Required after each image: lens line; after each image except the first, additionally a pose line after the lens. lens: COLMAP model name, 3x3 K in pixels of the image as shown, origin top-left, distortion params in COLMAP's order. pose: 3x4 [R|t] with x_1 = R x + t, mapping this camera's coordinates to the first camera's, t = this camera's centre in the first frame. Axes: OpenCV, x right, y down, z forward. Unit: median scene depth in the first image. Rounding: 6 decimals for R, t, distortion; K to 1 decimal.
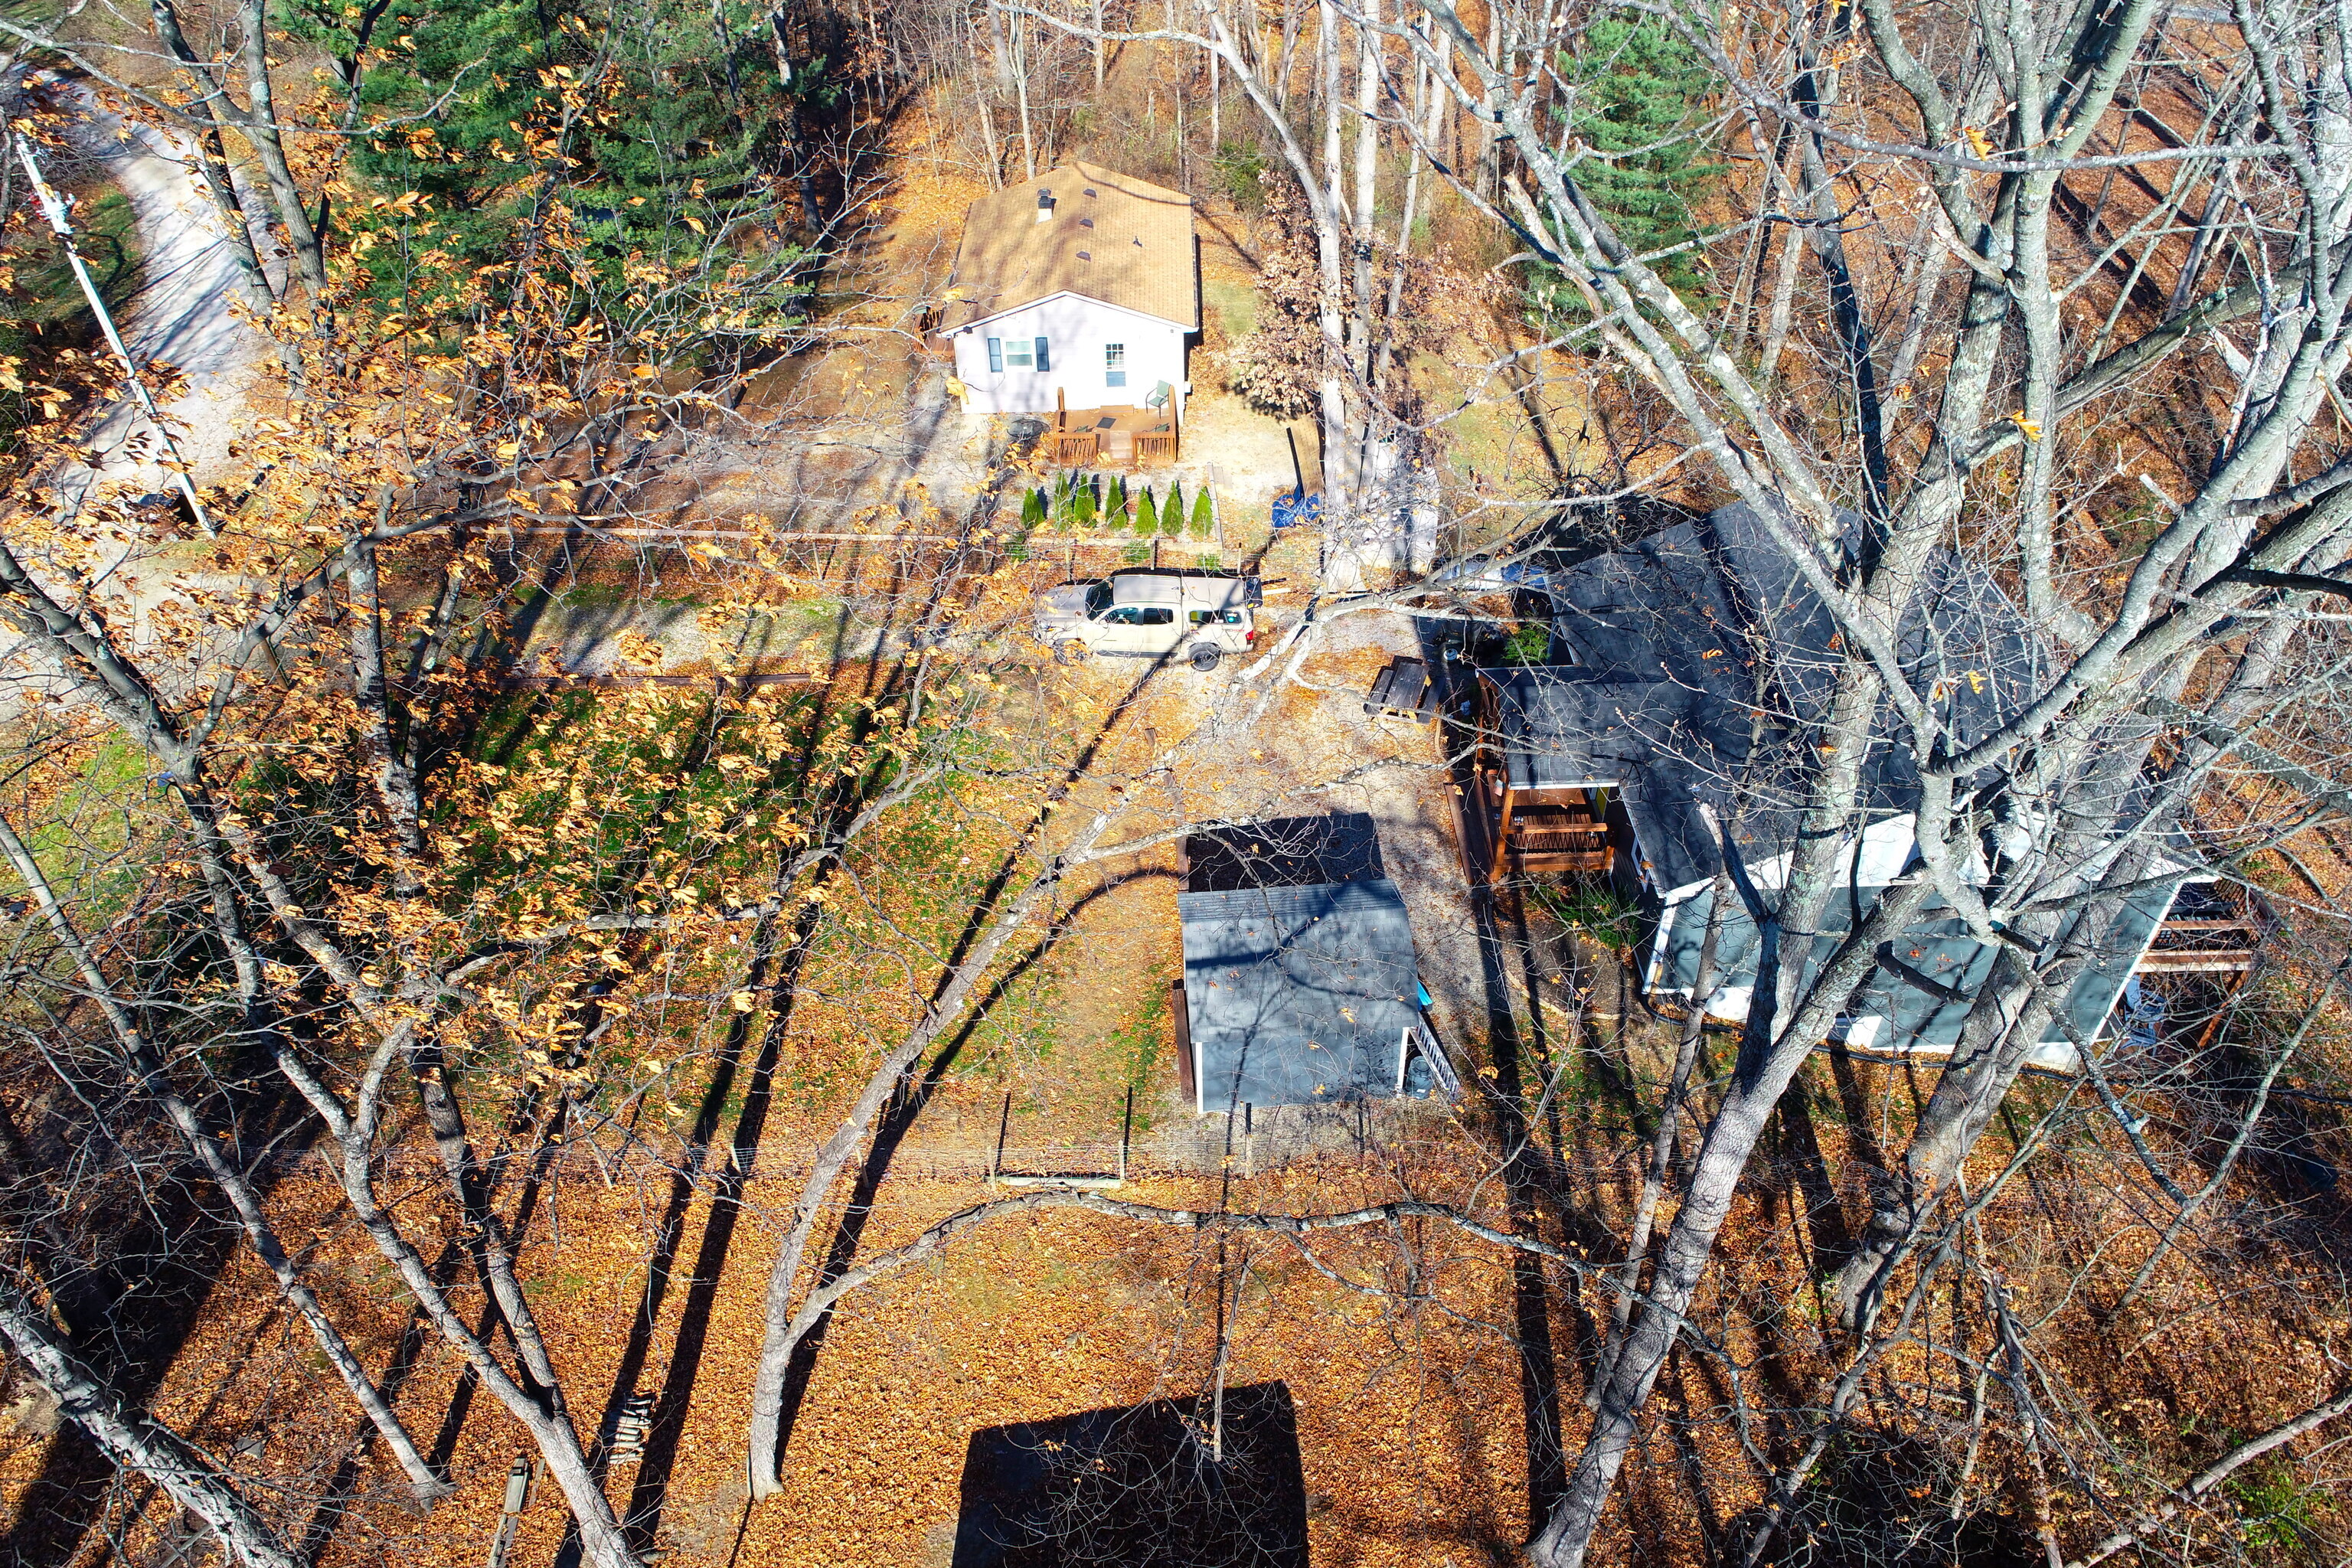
lens RADIAL K [[1572.9, 0, 1176.0], [0, 1572.9, 784.0], [0, 0, 1]] dist [-0.003537, 0.002366]
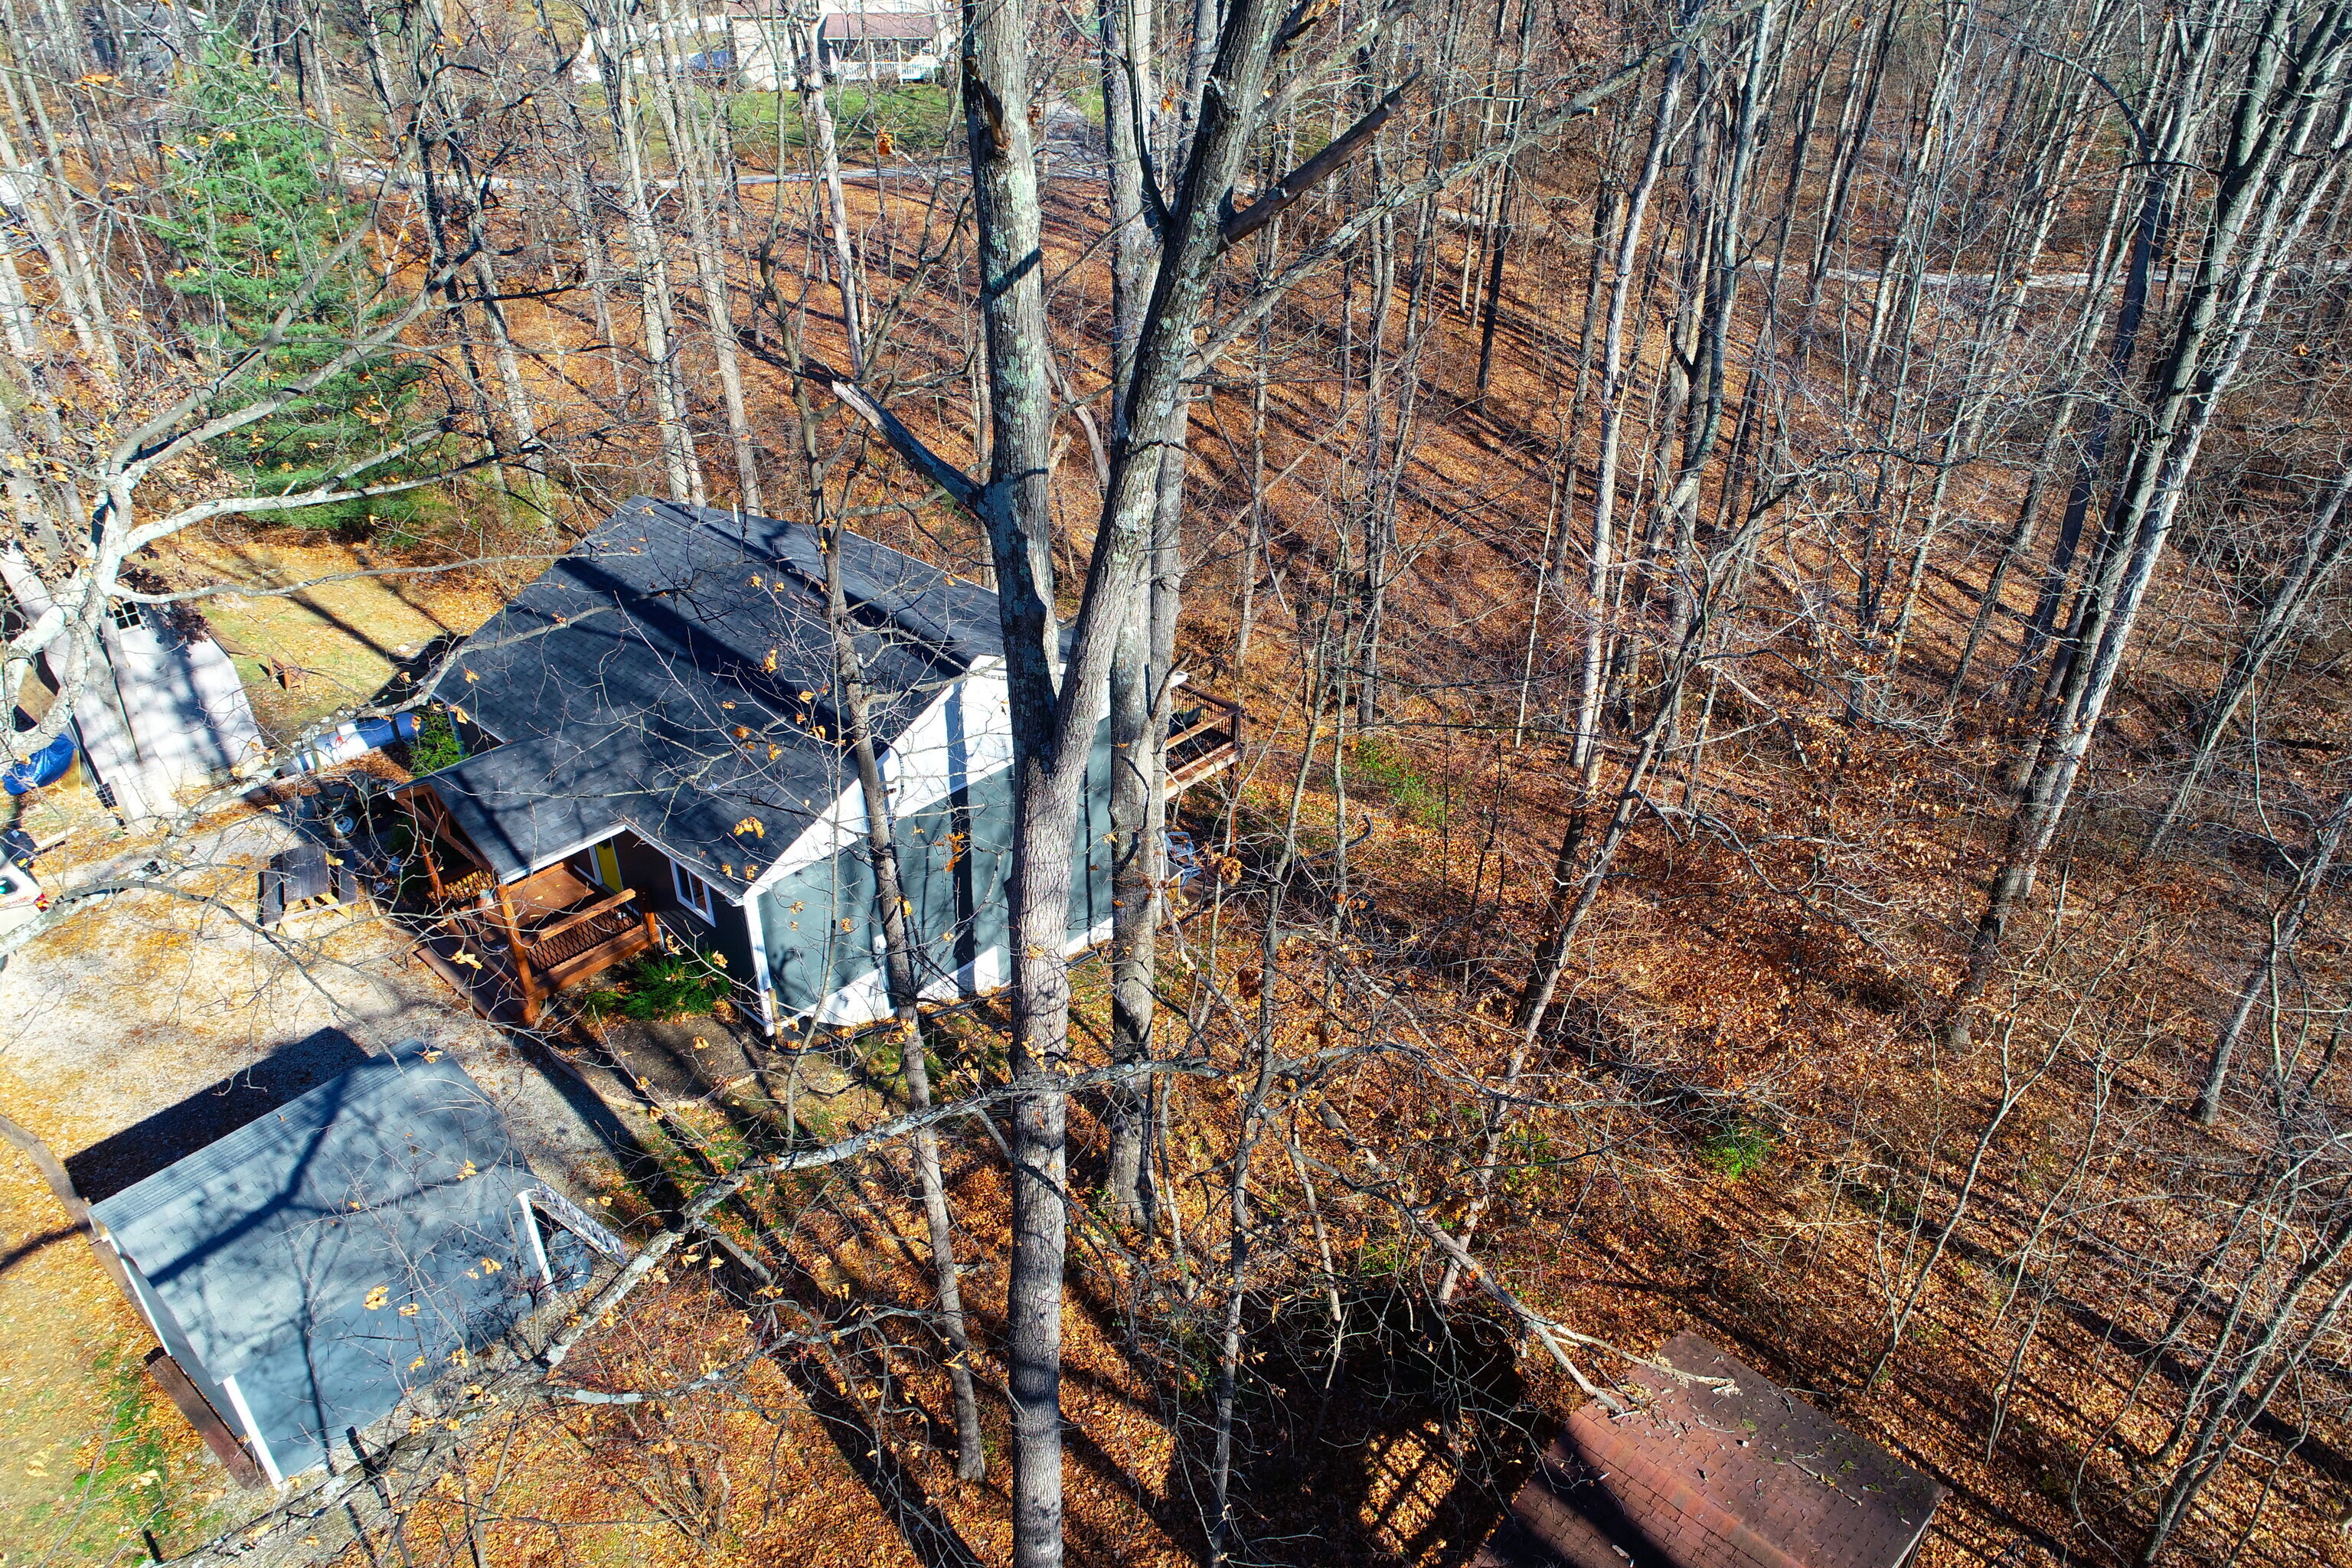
lens RADIAL K [[1572.9, 0, 1176.0], [0, 1572.9, 784.0], [0, 0, 1]] dist [-0.003537, 0.002366]
pose [[0.693558, -0.365929, 0.620543, -0.022203], [0.451623, 0.891957, 0.021217, 0.093370], [-0.561261, 0.265536, 0.783885, 0.185792]]
